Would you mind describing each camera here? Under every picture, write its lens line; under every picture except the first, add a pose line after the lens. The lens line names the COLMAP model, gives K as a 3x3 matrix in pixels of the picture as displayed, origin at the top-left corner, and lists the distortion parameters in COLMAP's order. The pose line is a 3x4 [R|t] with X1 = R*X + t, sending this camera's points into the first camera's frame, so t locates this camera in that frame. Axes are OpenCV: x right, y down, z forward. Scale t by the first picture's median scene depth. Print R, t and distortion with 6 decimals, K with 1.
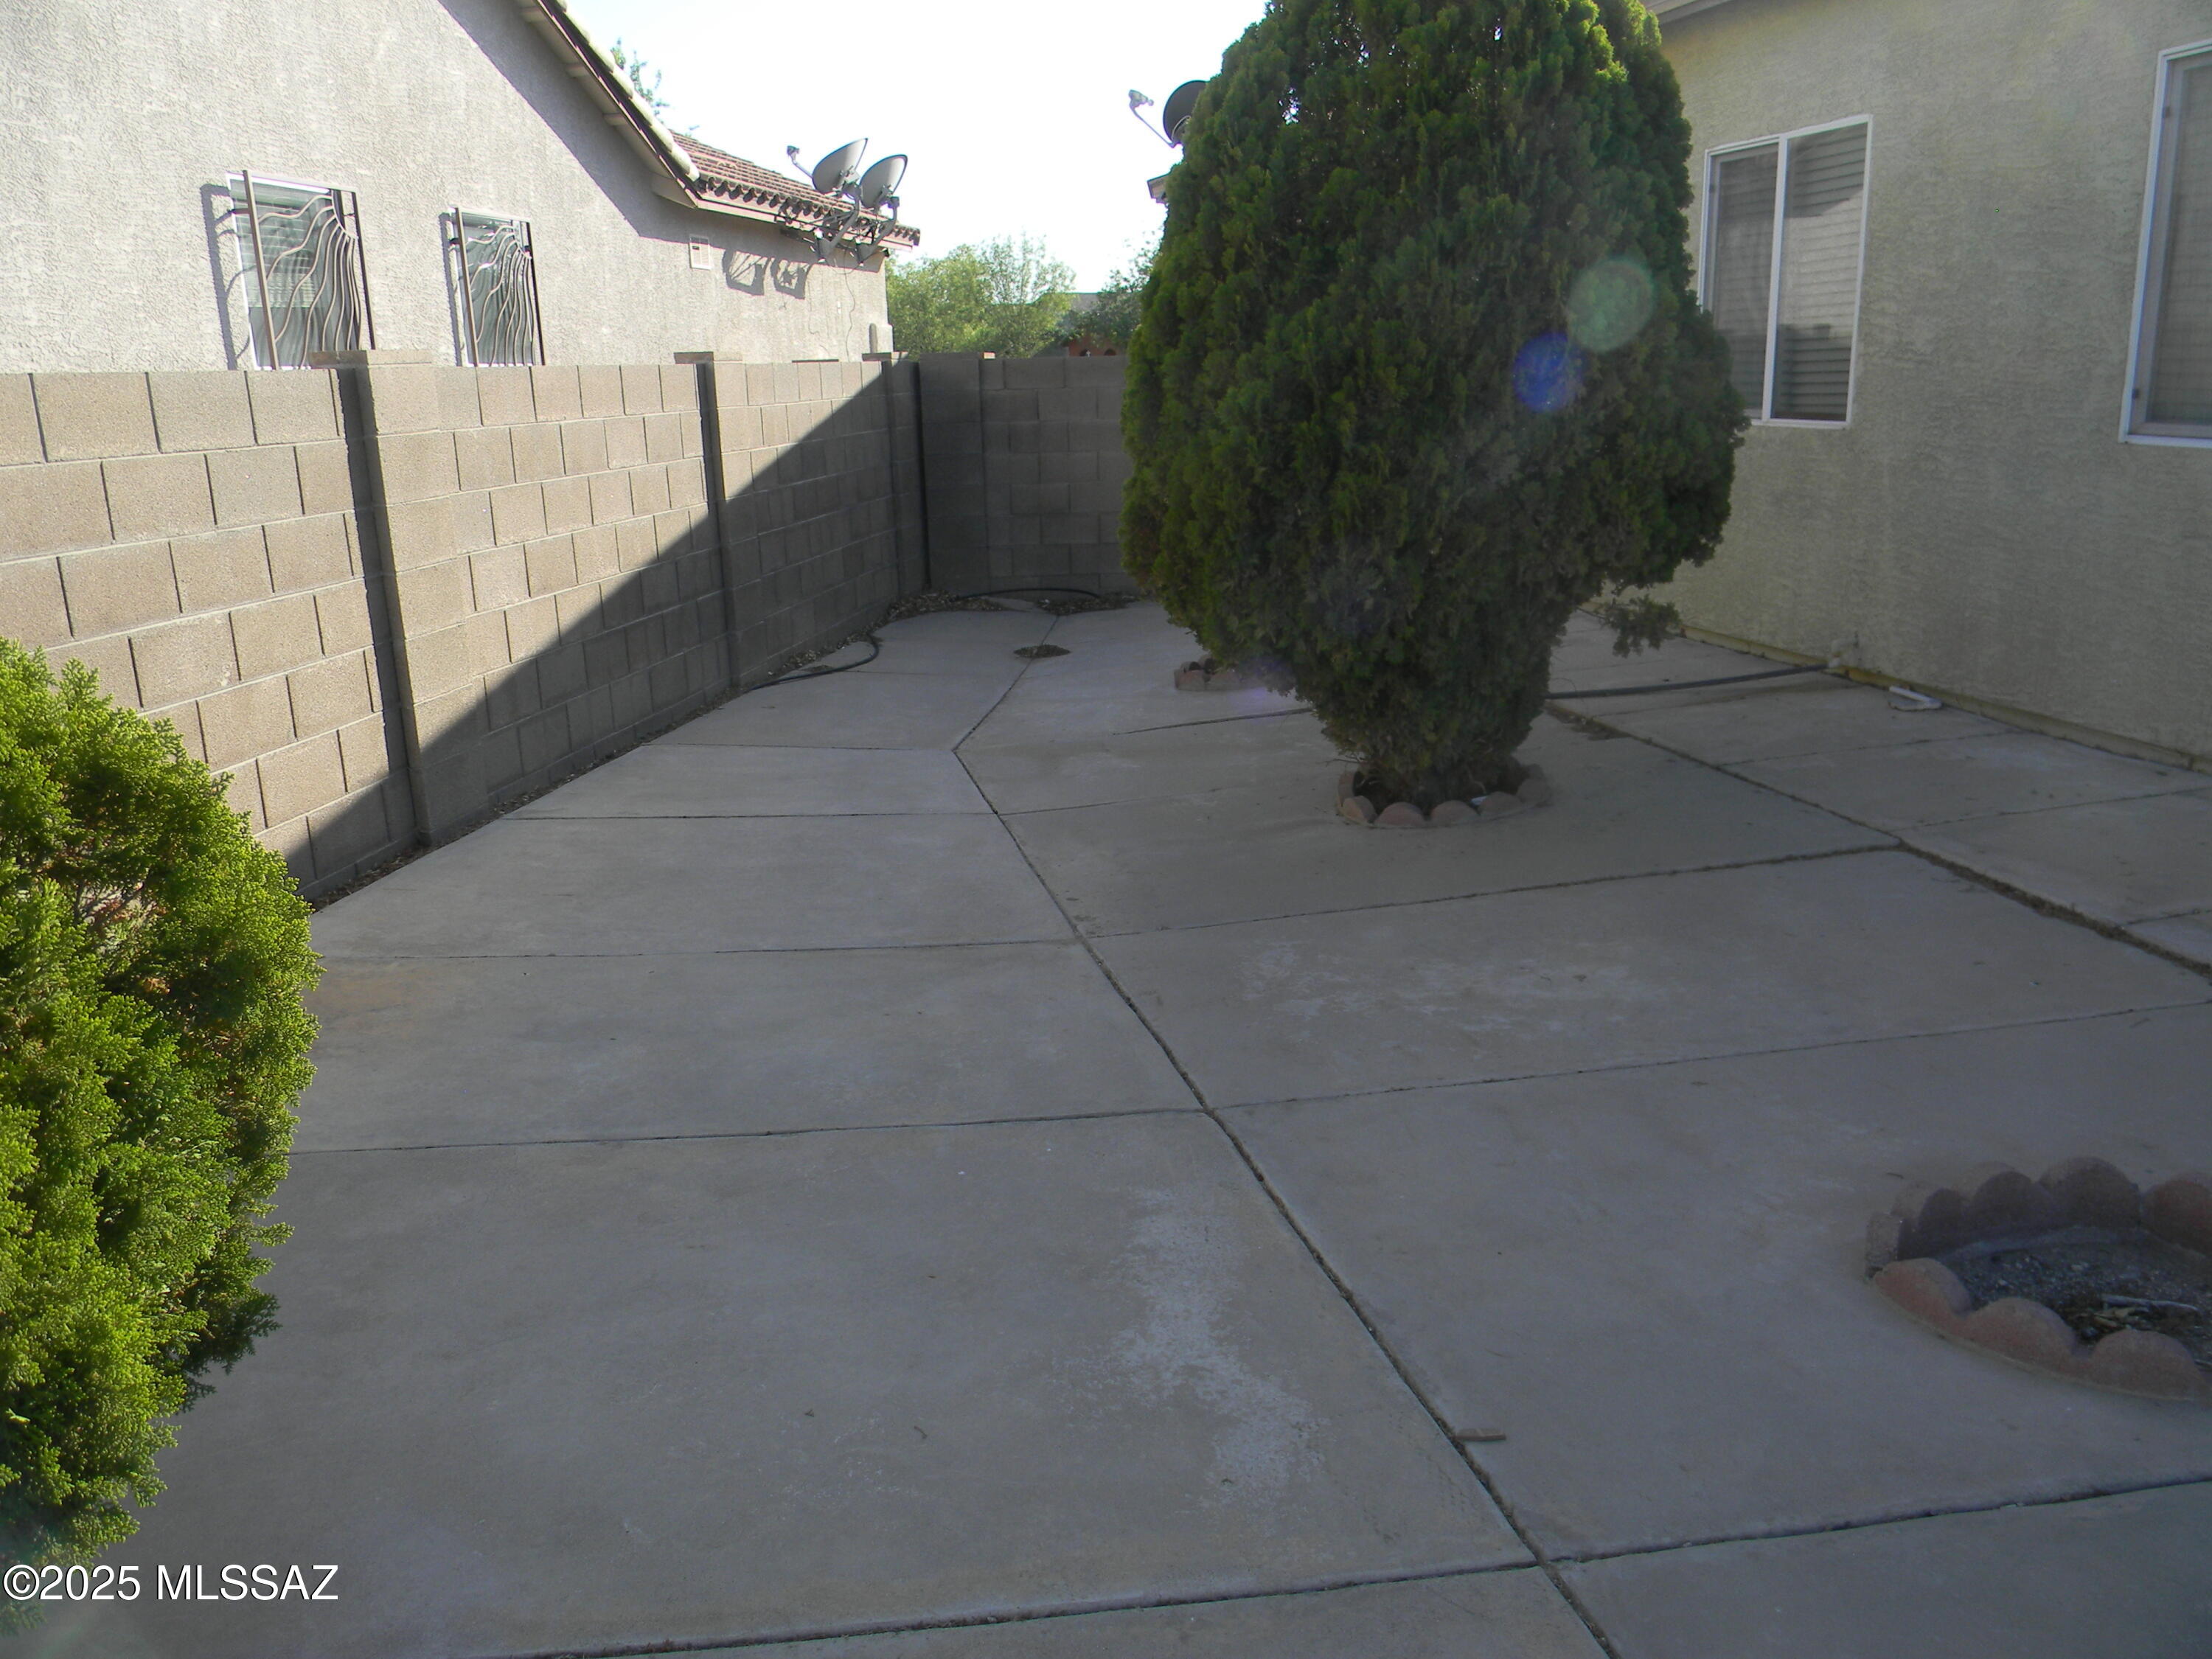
lens RADIAL K [[1796.5, 0, 1104.2], [0, 1796.5, 831.8], [0, 0, 1]] dist [0.015173, -0.009657]
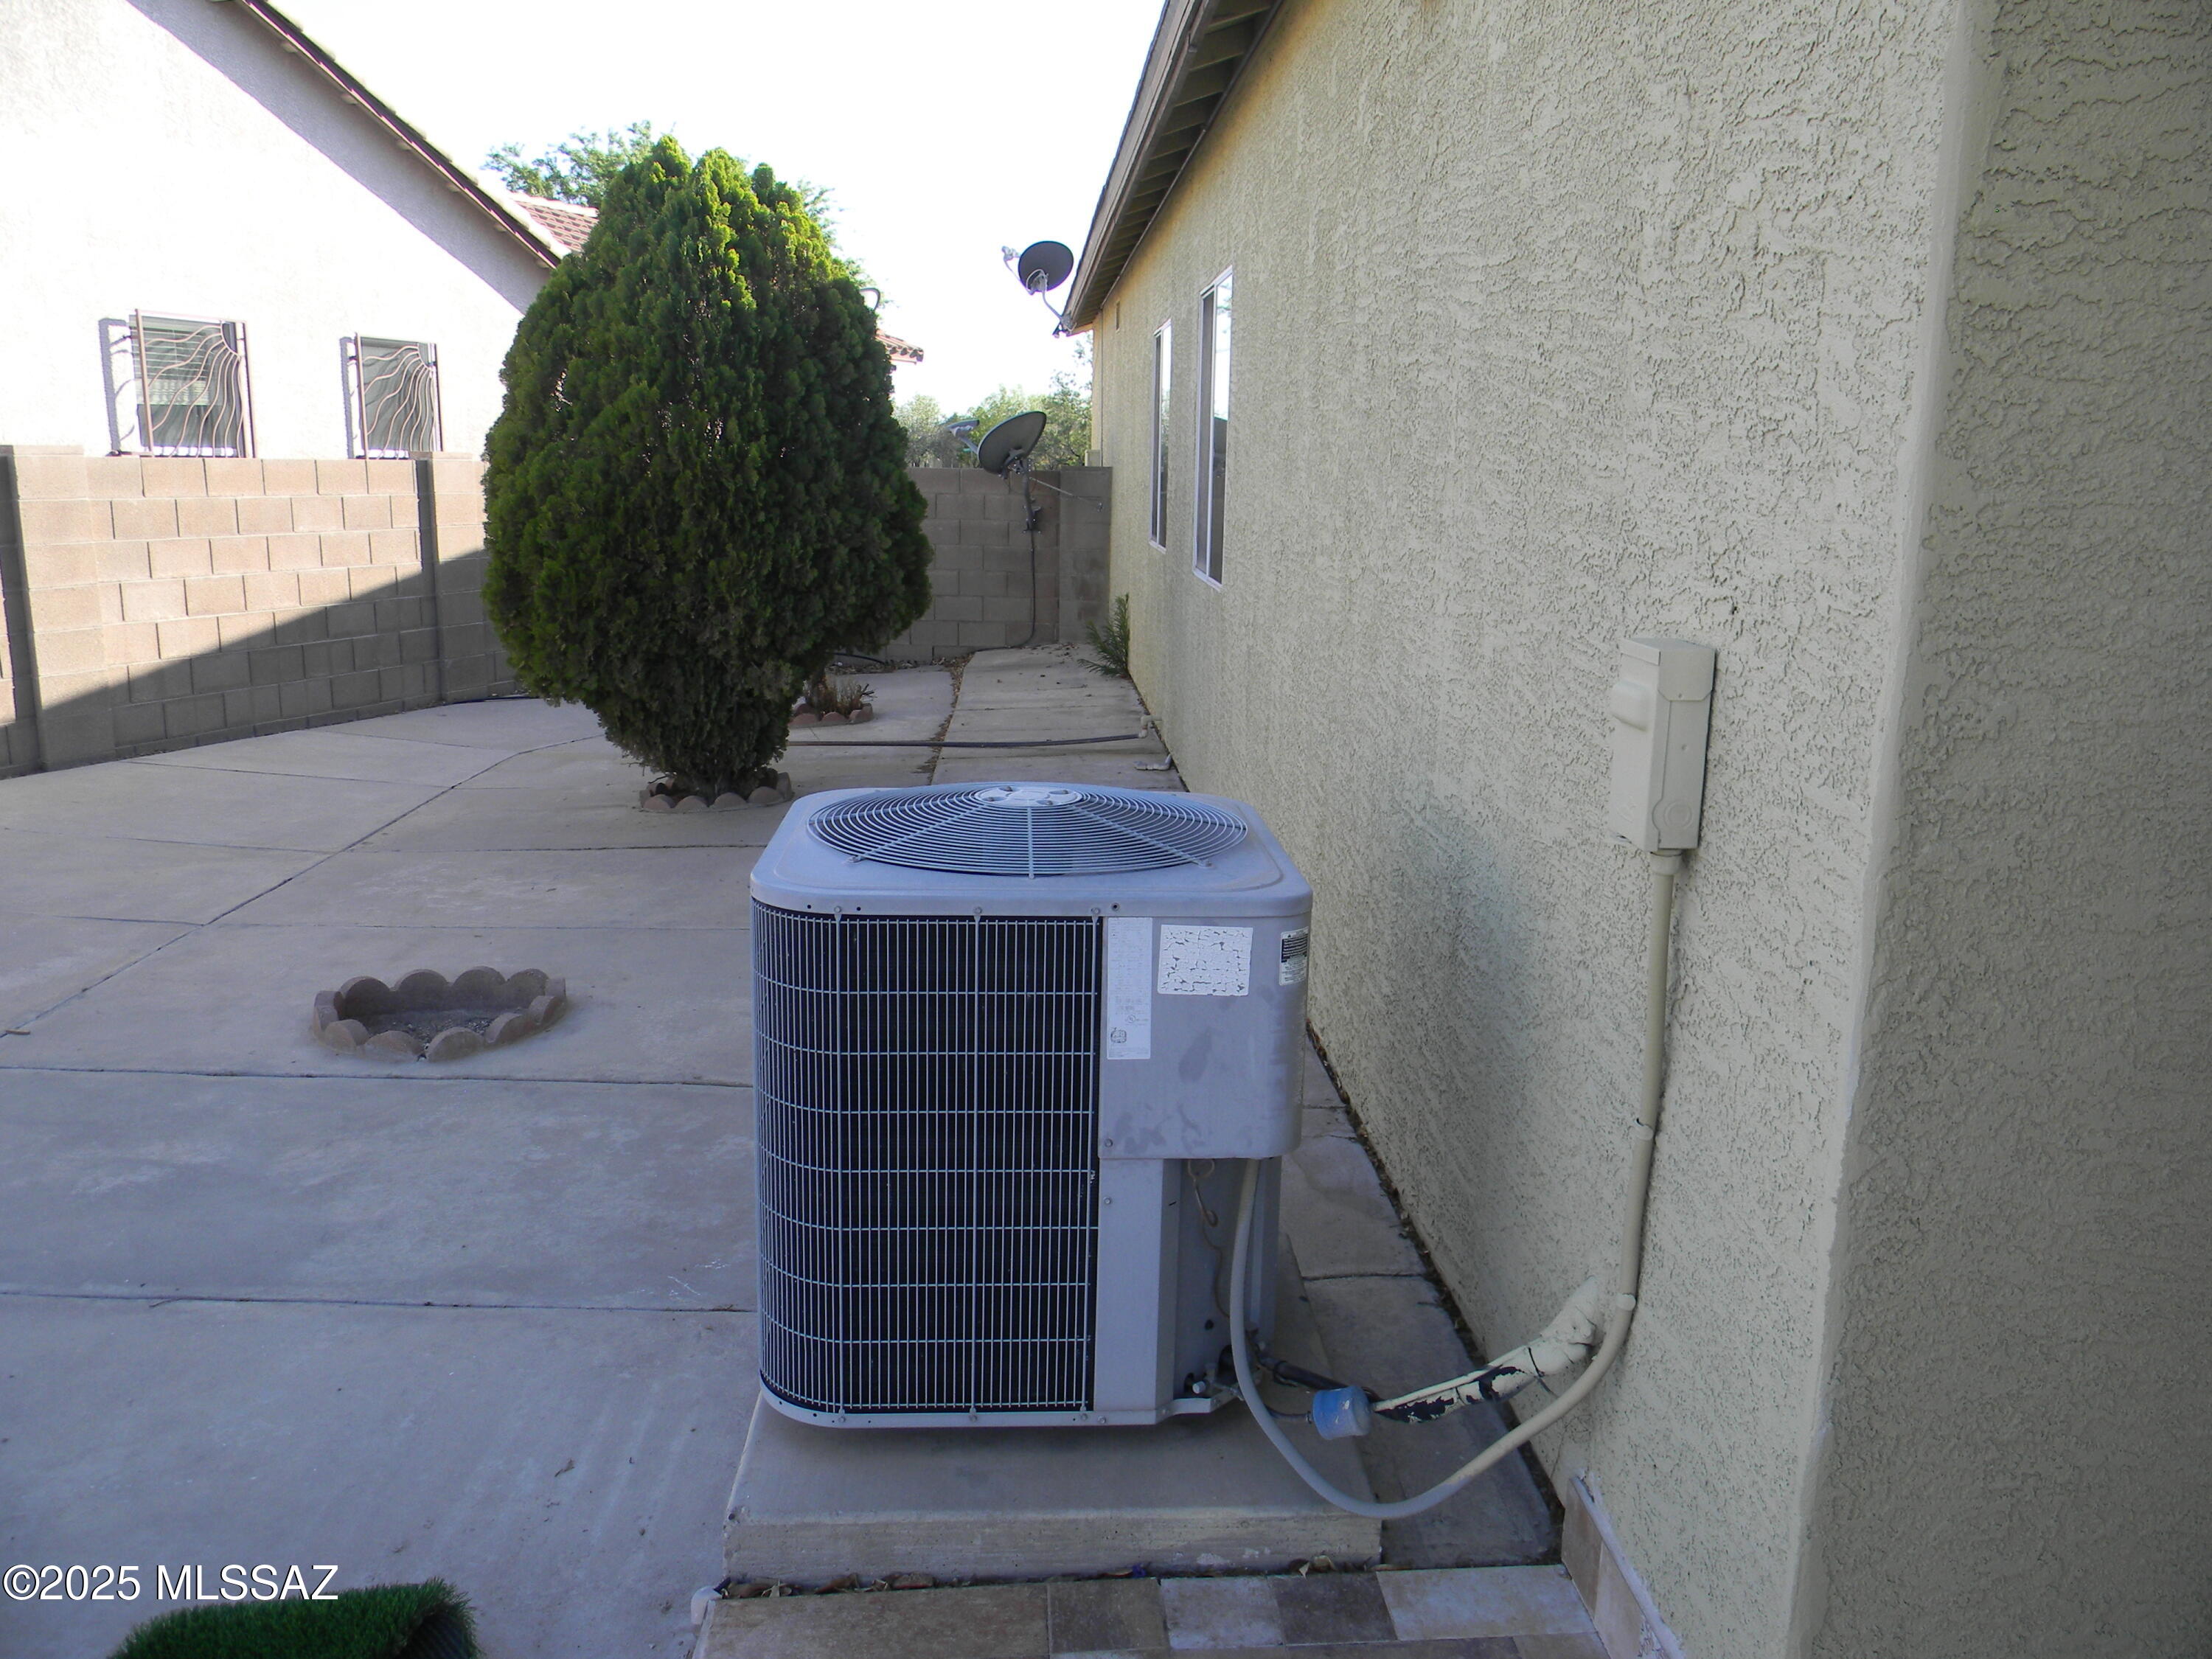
lens RADIAL K [[1796.5, 0, 1108.7], [0, 1796.5, 832.3], [0, 0, 1]] dist [0.015173, -0.009657]
pose [[0.983502, 0.081528, -0.161483, 0.527770], [-0.089442, 0.995091, -0.042350, 0.029784], [0.157238, 0.056095, 0.985966, -0.240368]]
